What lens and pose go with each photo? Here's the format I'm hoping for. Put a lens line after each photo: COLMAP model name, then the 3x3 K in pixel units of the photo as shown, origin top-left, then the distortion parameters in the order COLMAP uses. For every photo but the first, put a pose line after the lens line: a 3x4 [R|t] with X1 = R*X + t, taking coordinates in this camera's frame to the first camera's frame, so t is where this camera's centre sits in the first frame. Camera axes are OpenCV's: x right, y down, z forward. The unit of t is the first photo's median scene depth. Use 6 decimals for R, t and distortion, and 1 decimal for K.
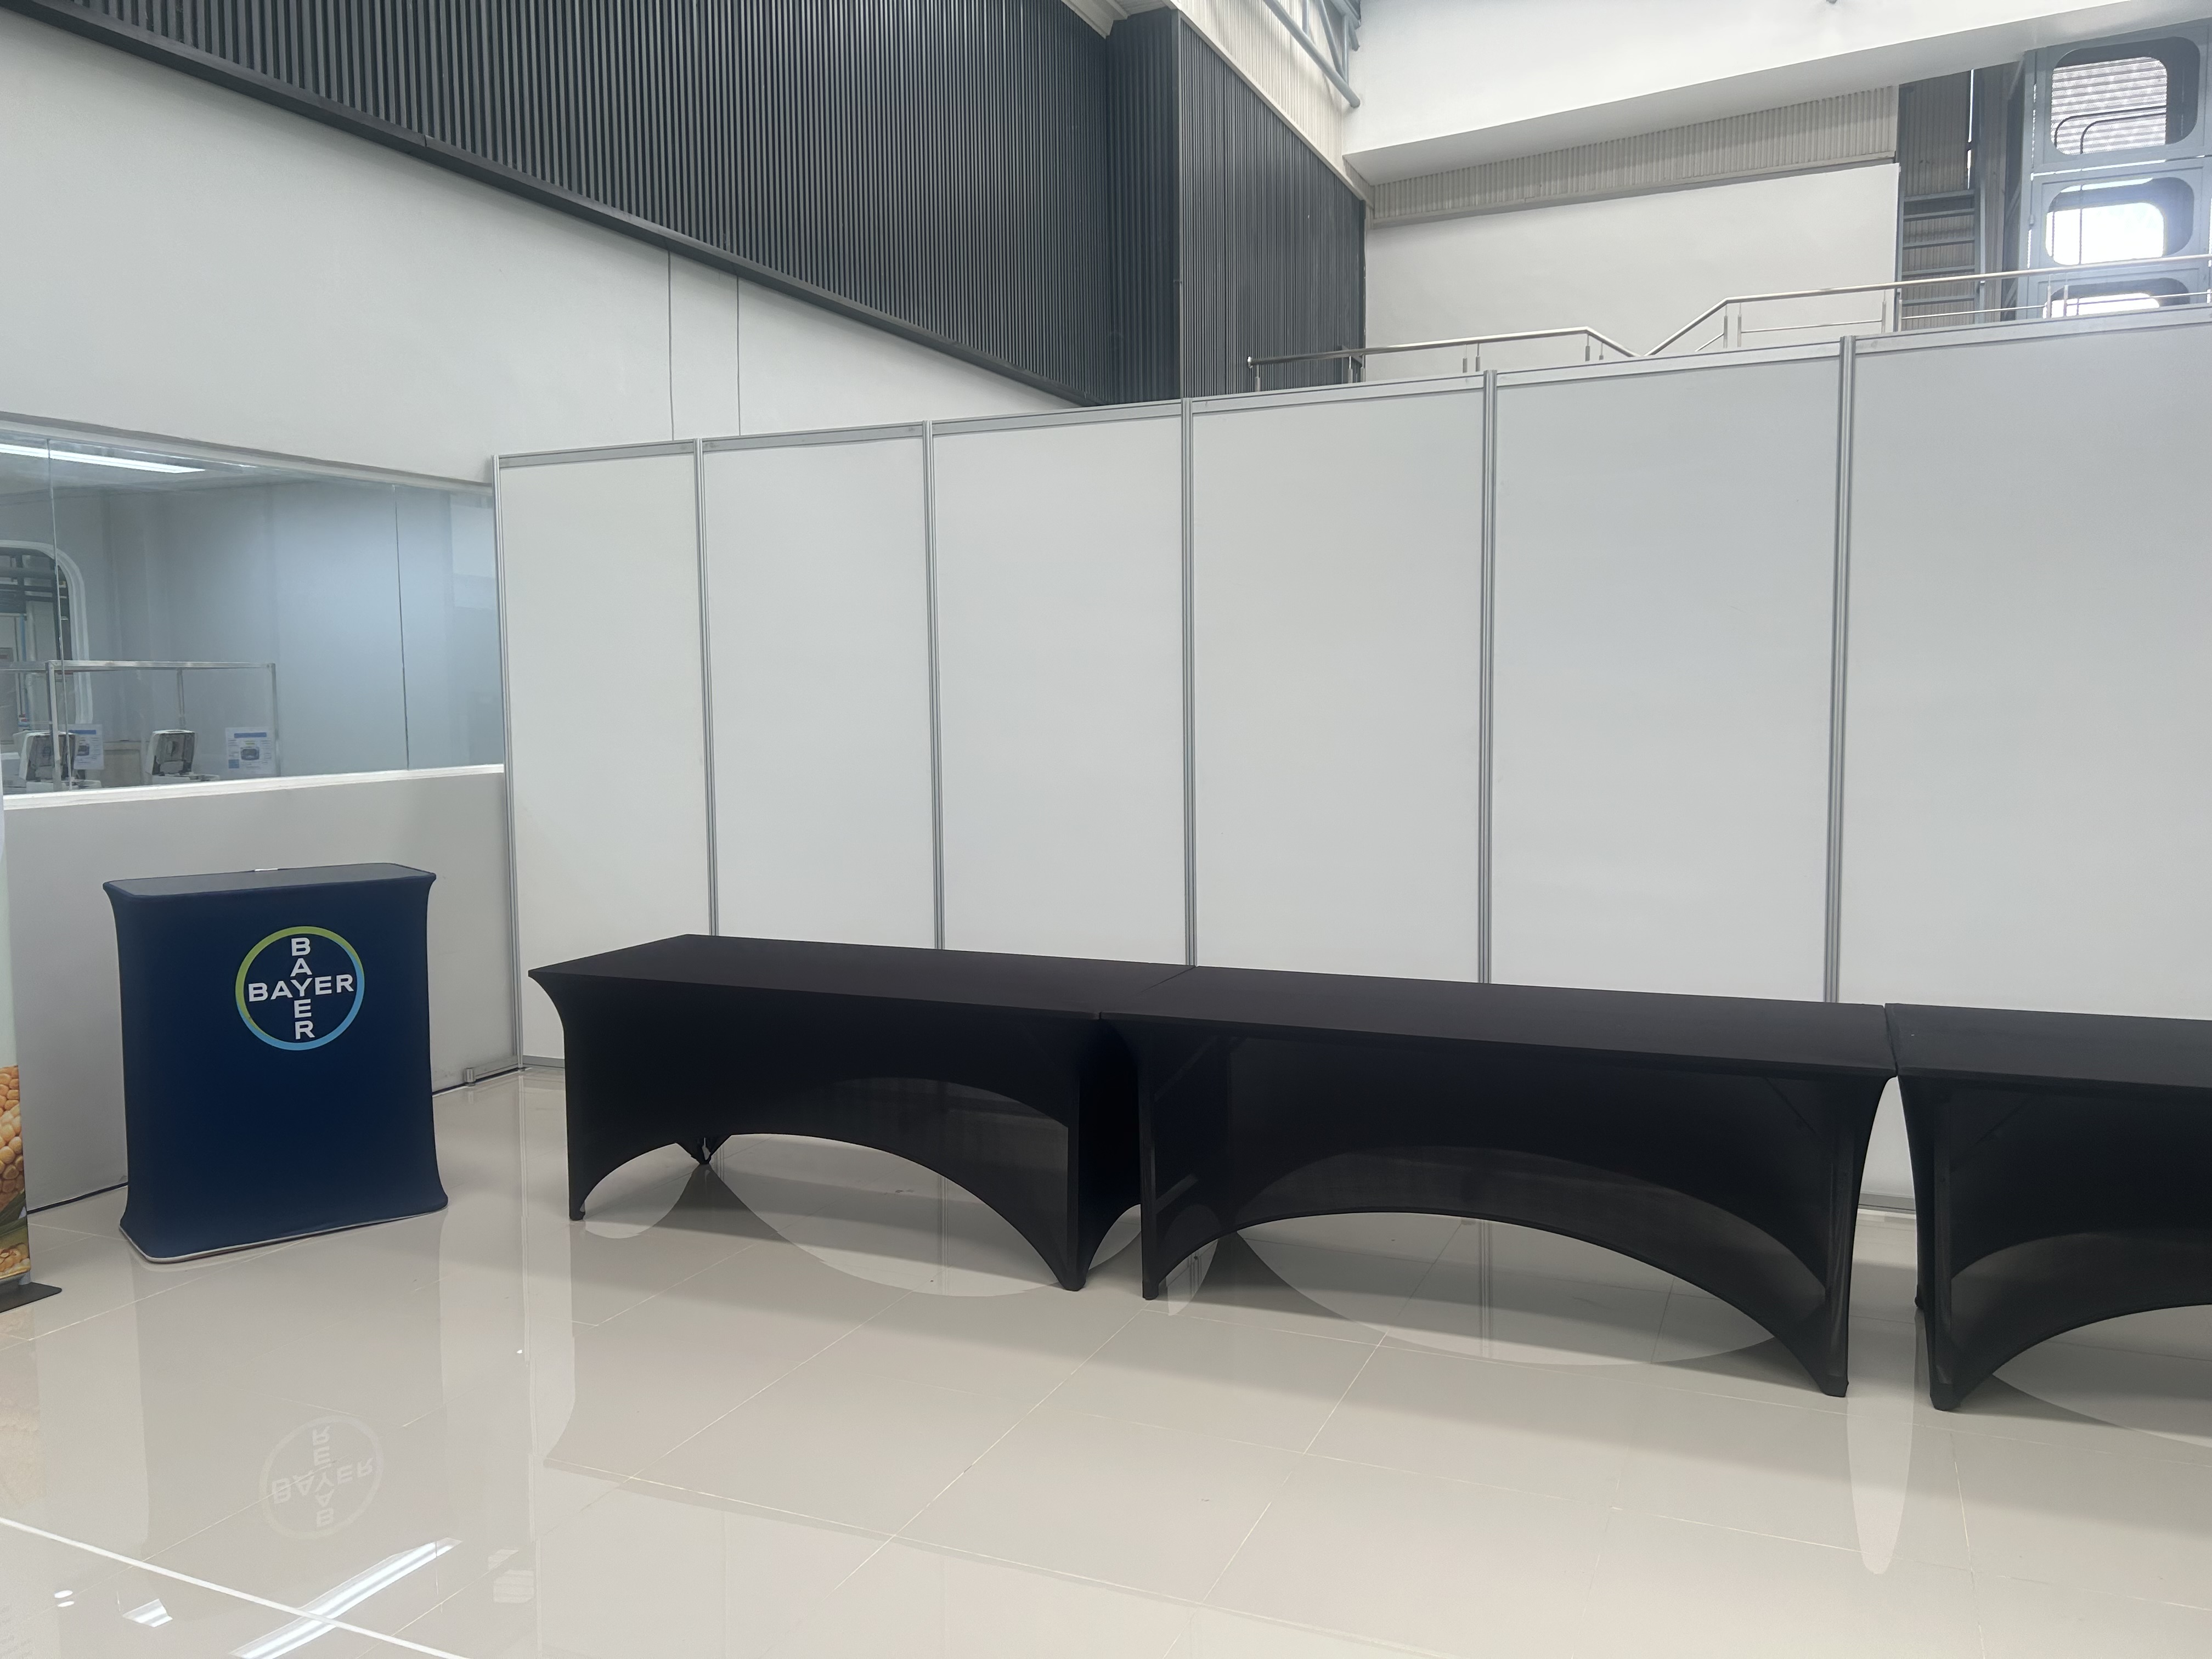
lens RADIAL K [[1659.6, 0, 1103.1], [0, 1659.6, 821.4], [0, 0, 1]] dist [0.051894, -0.046163]
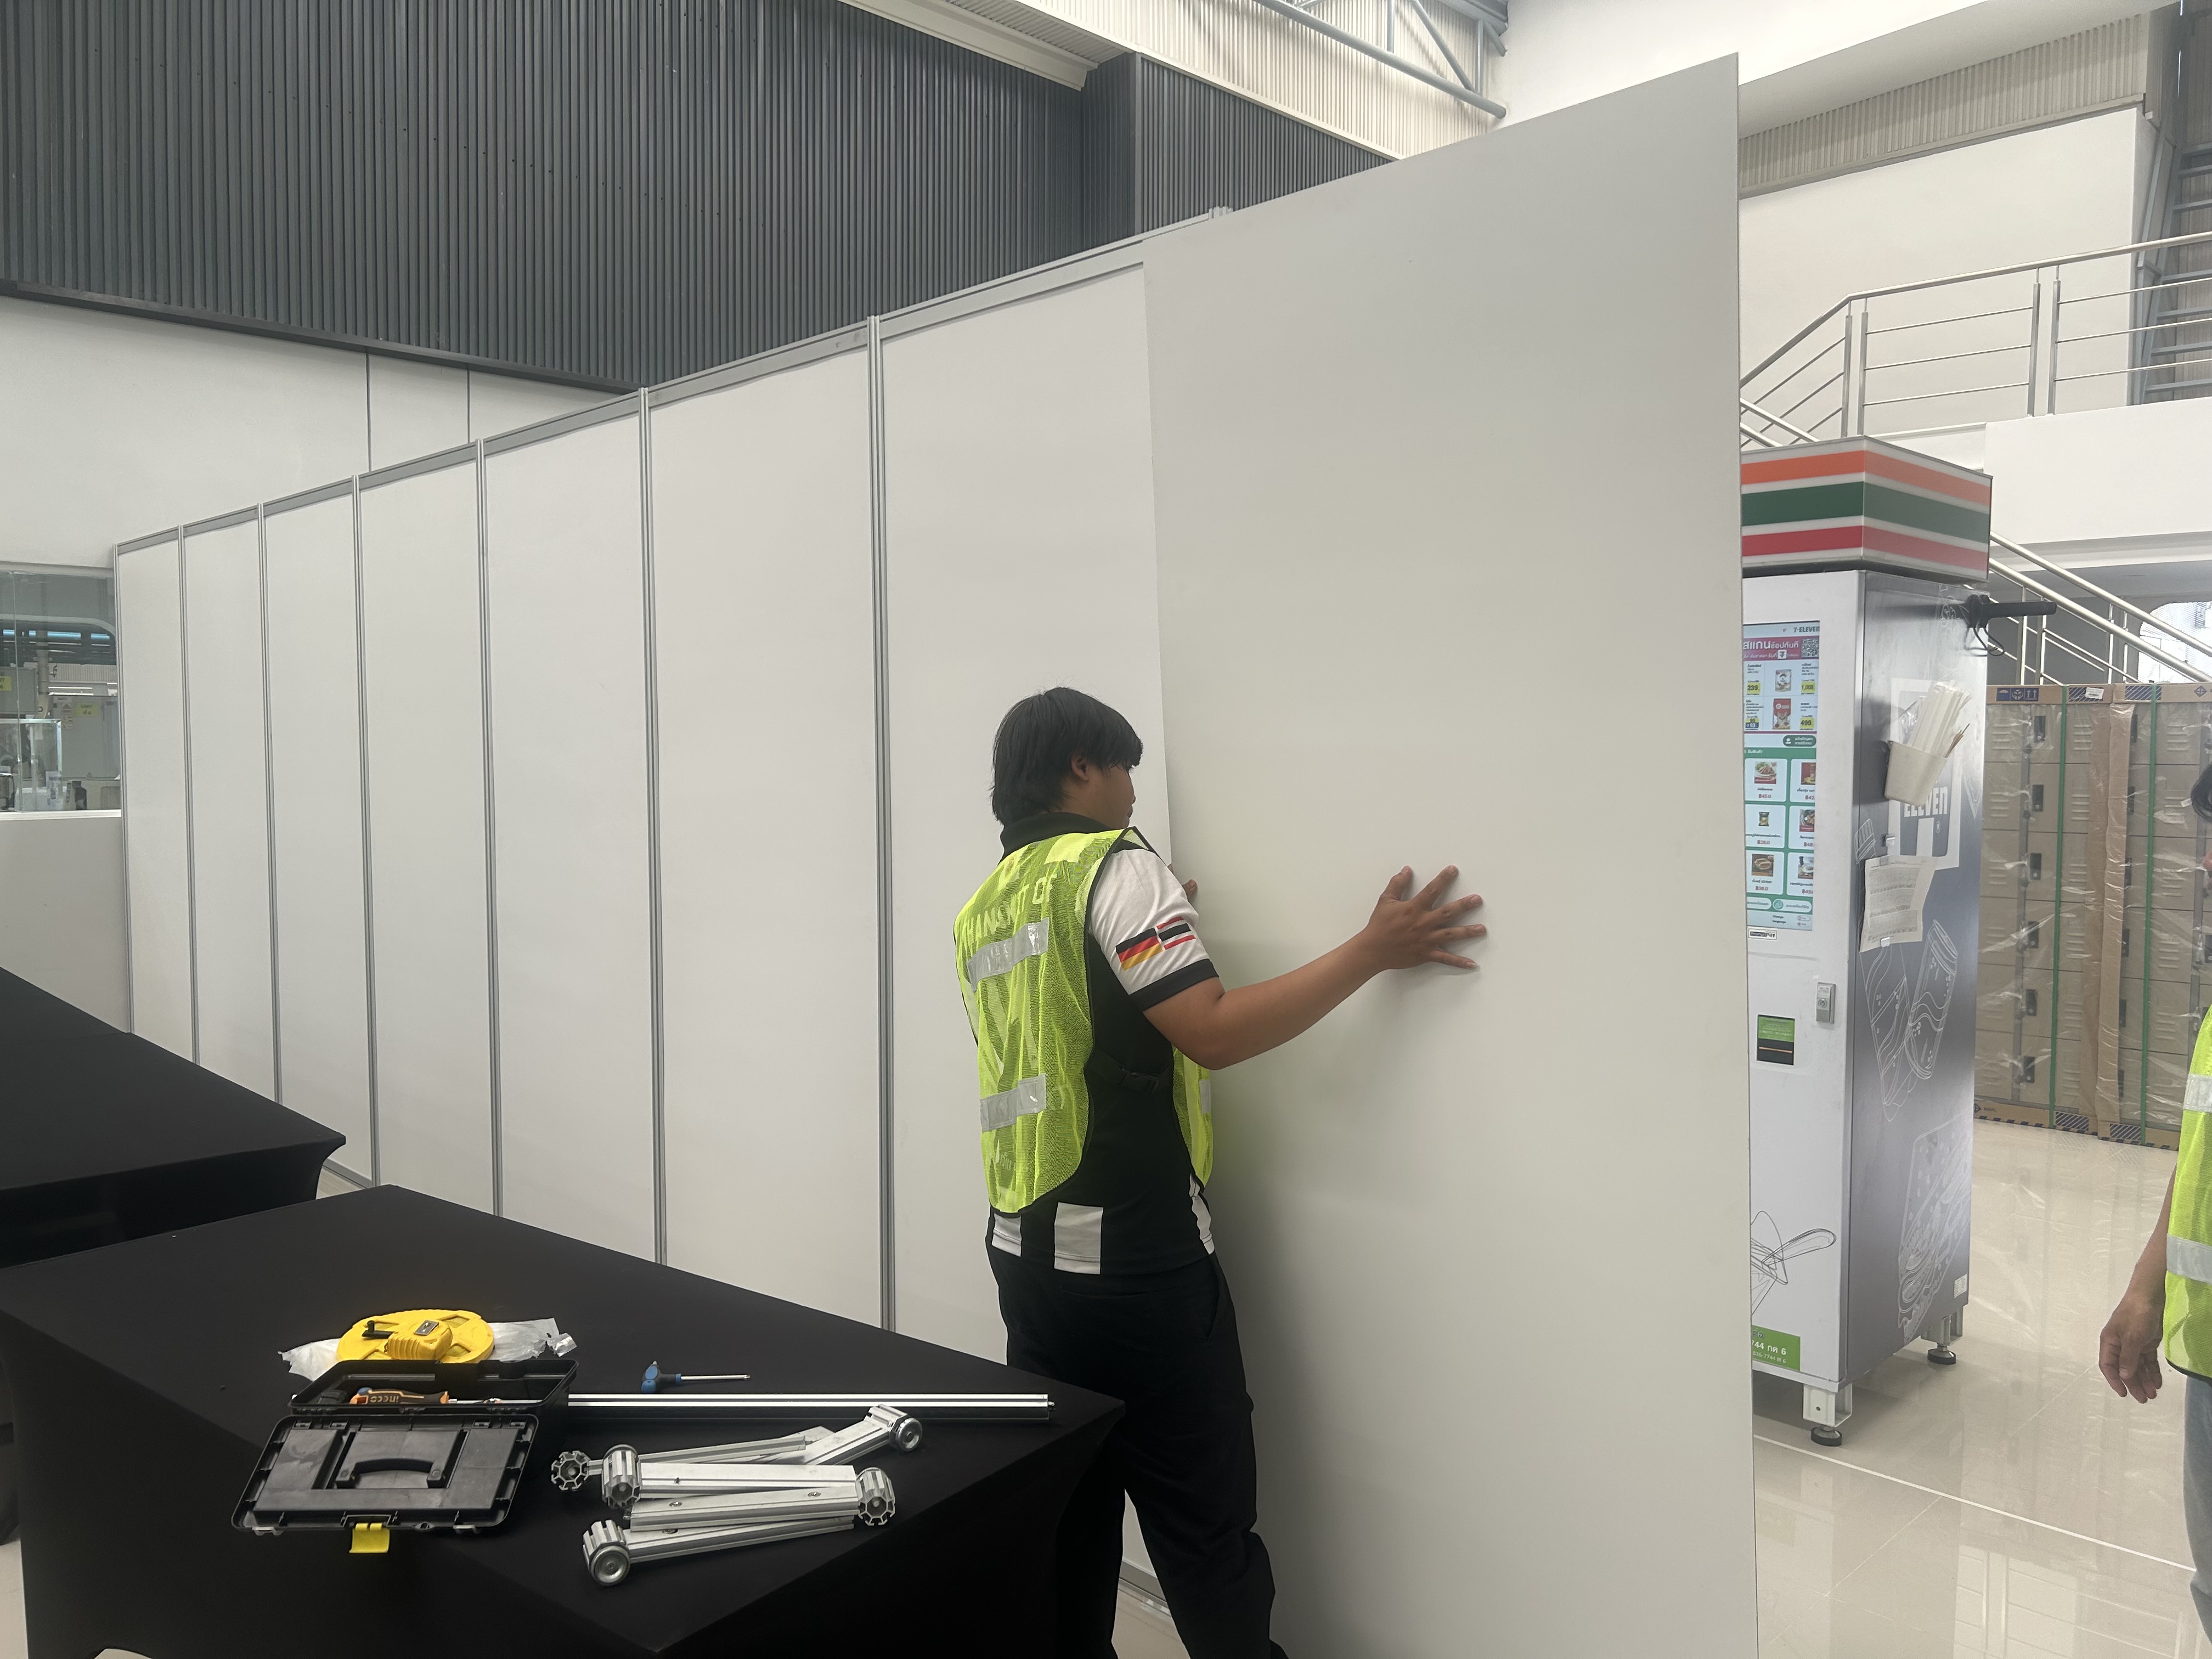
lens RADIAL K [[1652.3, 0, 1110.1], [0, 1652.3, 853.7], [0, 0, 1]] dist [0.039334, -0.041307]
pose [[0.927560, 0.038122, -0.371726, 0.699112], [-0.041425, 0.999141, -0.000902, -0.030562], [0.371372, 0.016235, 0.928342, 0.179073]]
